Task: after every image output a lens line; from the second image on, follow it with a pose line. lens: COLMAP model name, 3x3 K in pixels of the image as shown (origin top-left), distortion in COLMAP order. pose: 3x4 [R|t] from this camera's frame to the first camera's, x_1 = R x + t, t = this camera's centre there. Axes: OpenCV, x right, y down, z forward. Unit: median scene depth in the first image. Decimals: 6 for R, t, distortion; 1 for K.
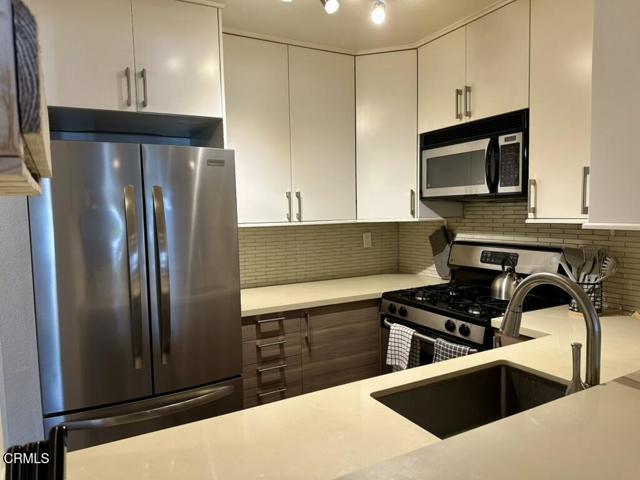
lens RADIAL K [[445.9, 0, 324.4], [0, 445.9, 238.6], [0, 0, 1]] dist [0.050255, -0.062780]
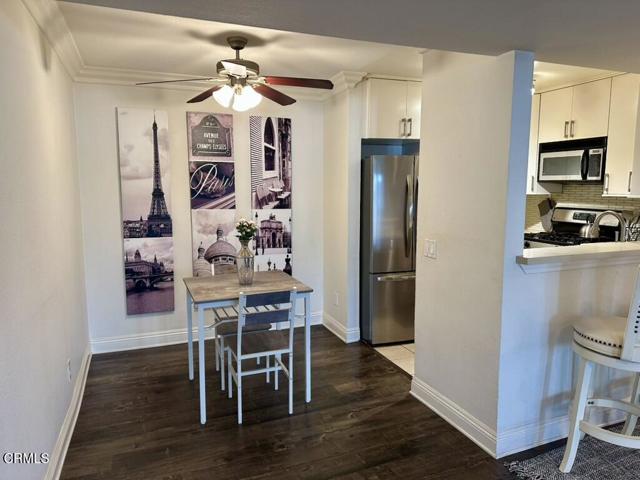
lens RADIAL K [[445.9, 0, 323.4], [0, 445.9, 236.3], [0, 0, 1]] dist [0.050255, -0.062780]
pose [[0.990820, 0.037398, -0.129910, -0.418596], [-0.030530, 0.998049, 0.054460, 0.059633], [0.131694, -0.049994, 0.990029, -0.943916]]
